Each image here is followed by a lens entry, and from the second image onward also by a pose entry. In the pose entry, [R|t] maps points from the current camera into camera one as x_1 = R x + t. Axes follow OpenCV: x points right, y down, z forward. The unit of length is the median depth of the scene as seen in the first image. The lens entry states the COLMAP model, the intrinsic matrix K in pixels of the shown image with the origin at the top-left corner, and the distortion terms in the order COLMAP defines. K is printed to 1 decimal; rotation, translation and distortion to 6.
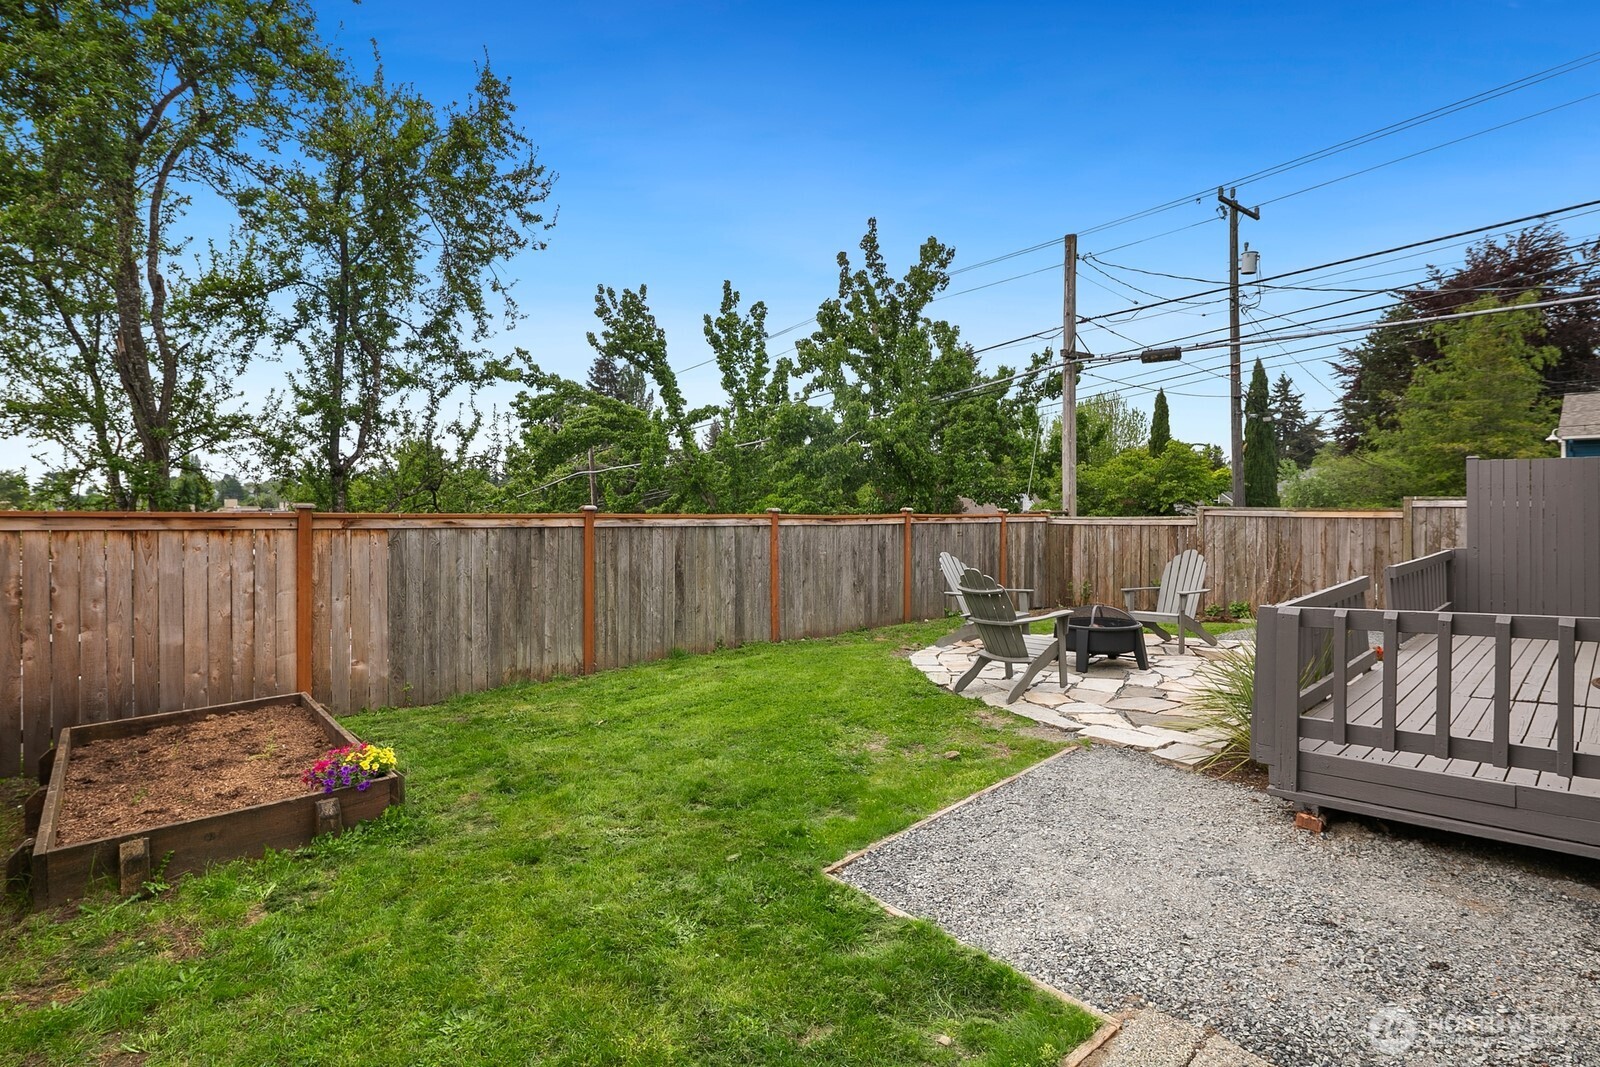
lens RADIAL K [[791.3, 0, 790.8], [0, 791.3, 513.6], [0, 0, 1]] dist [0.000046, -0.000336]
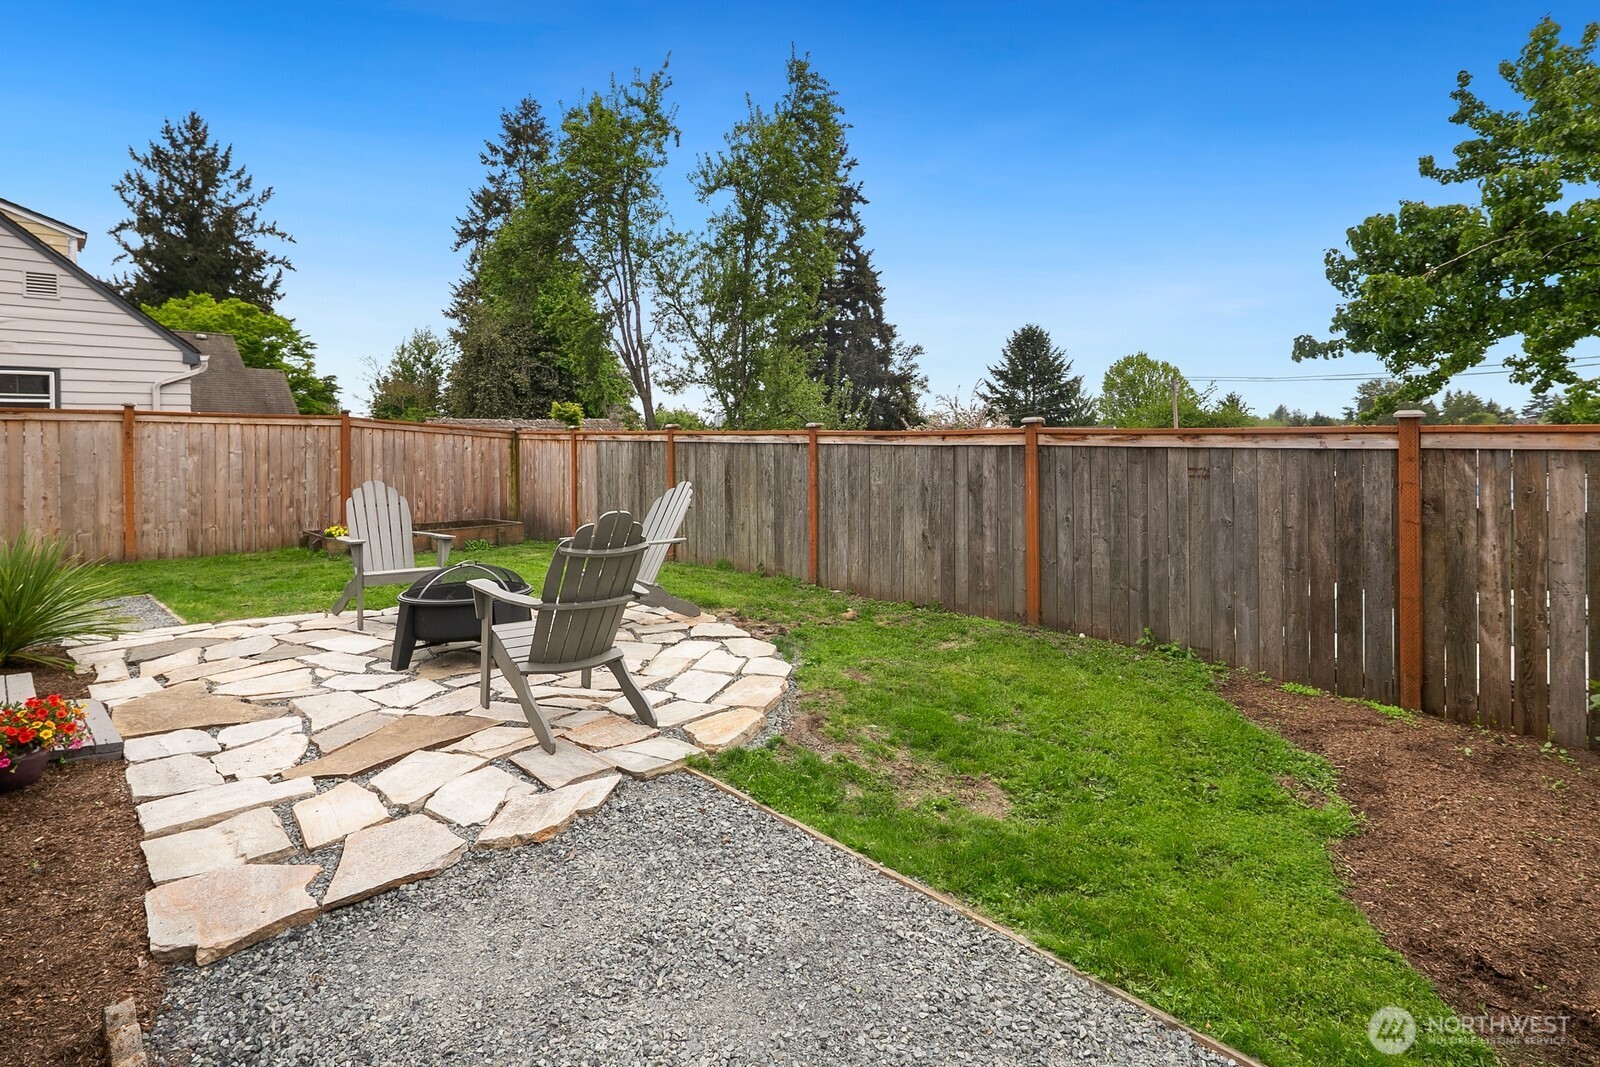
lens RADIAL K [[793.2, 0, 795.8], [0, 793.2, 421.8], [0, 0, 1]] dist [0.002626, -0.000170]
pose [[0.030041, -0.017972, -0.999387, 0.458948], [0.000040, 0.999838, -0.017979, 0.003904], [0.999549, 0.000500, 0.030037, 0.539486]]
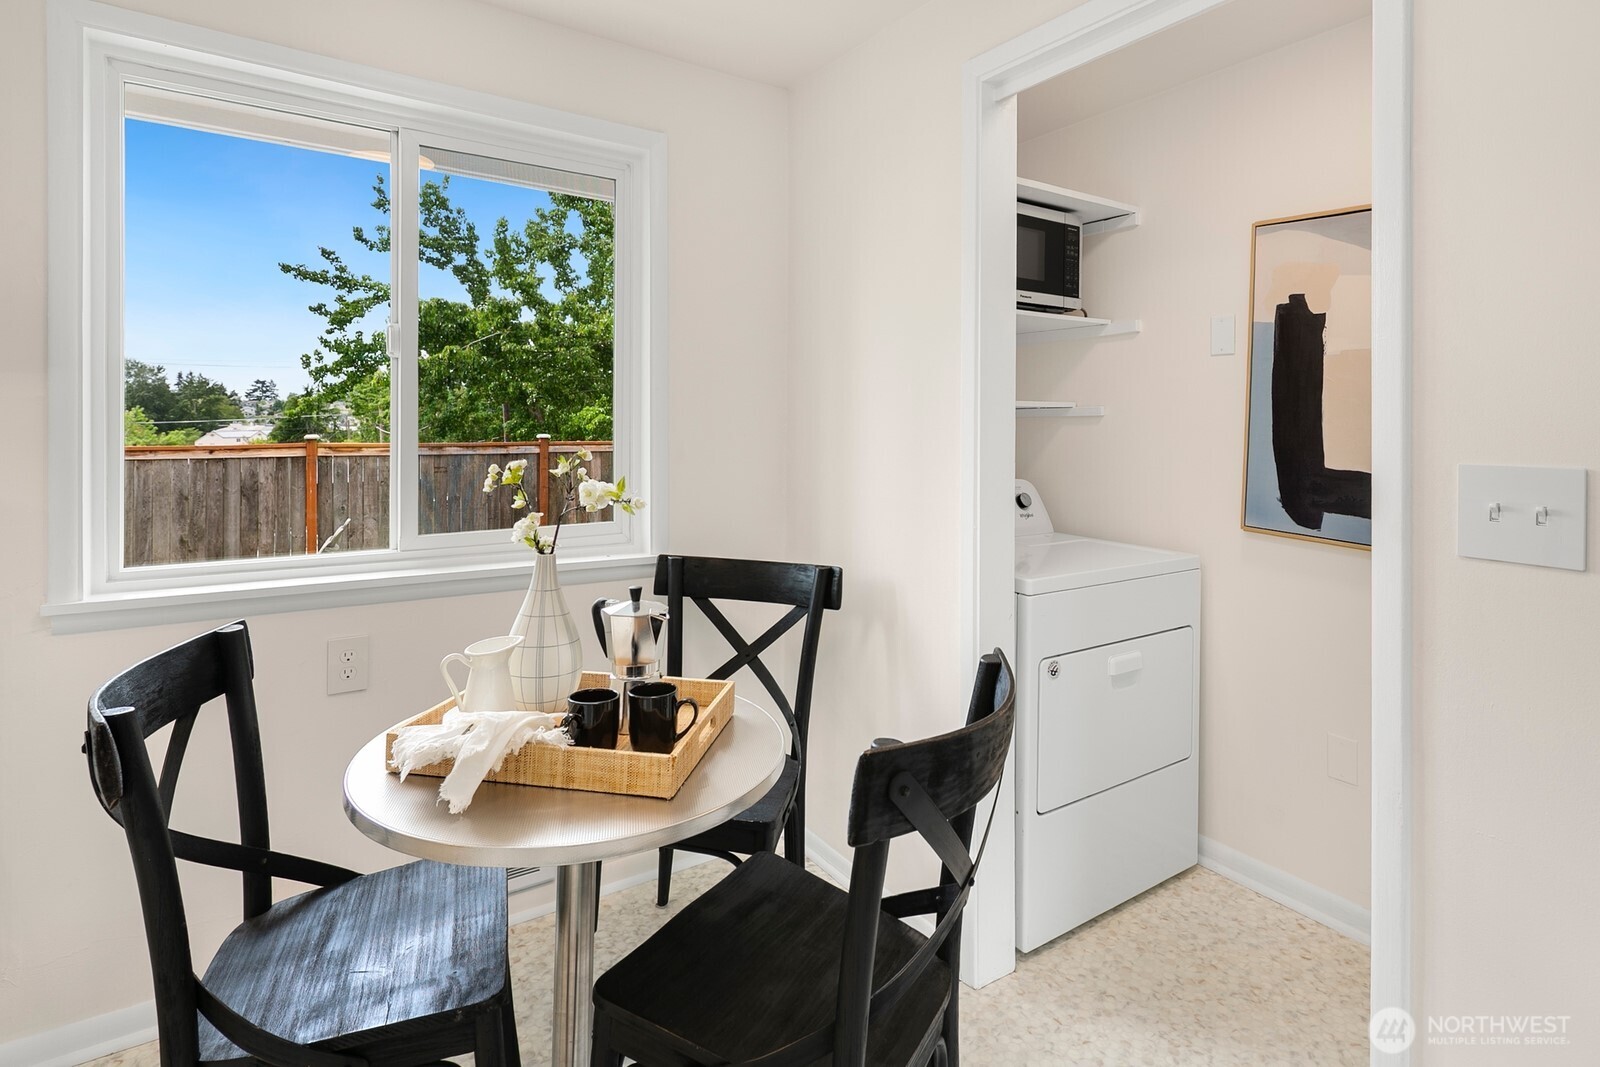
lens RADIAL K [[793.2, 0, 795.8], [0, 793.2, 421.8], [0, 0, 1]] dist [0.002626, -0.000170]
pose [[0.983829, 0.008371, -0.178912, 0.474119], [-0.007949, 0.999964, 0.003076, -0.016652], [0.178932, -0.001604, 0.983860, 0.235491]]
